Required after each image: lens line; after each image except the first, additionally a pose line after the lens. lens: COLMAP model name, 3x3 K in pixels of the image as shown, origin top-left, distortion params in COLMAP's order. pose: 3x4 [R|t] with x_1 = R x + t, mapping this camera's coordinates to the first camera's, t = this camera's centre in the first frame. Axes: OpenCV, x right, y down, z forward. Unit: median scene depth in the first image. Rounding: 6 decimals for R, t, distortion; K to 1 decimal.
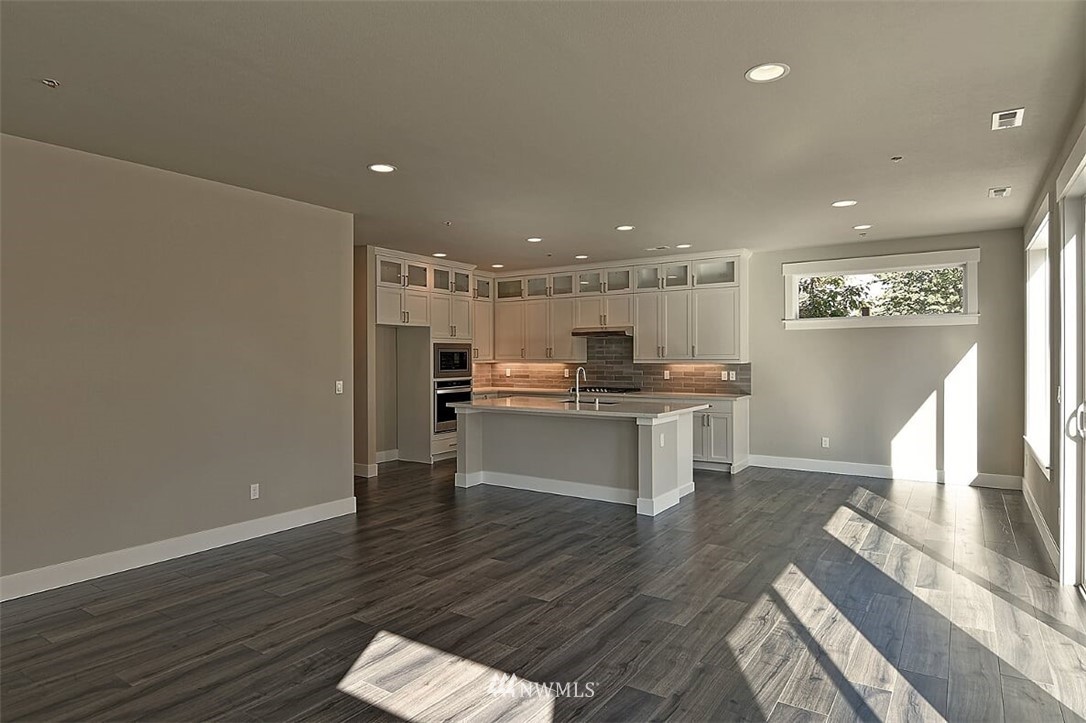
lens RADIAL K [[630.8, 0, 537.3], [0, 630.8, 359.5], [0, 0, 1]] dist [-0.022377, -0.000491]
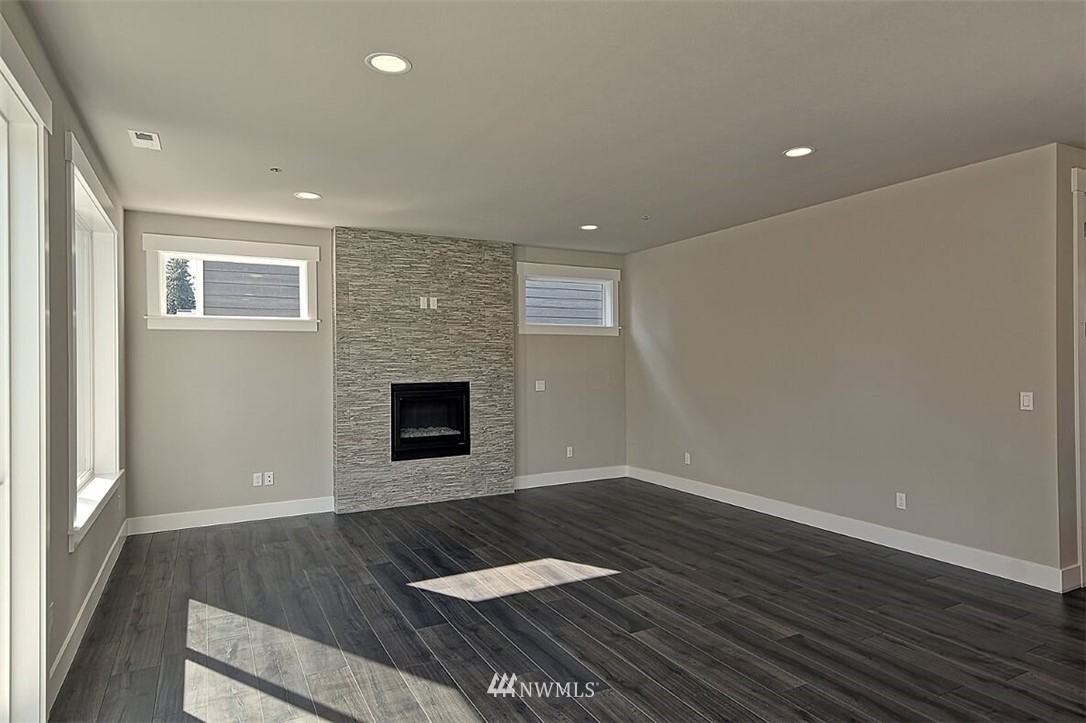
lens RADIAL K [[630.8, 0, 537.3], [0, 630.8, 359.5], [0, 0, 1]] dist [-0.022377, -0.000491]
pose [[-0.468583, 0.005663, -0.883401, 0.825786], [-0.001458, 0.999973, 0.007184, -0.012442], [0.883418, 0.004654, -0.468562, 1.234295]]
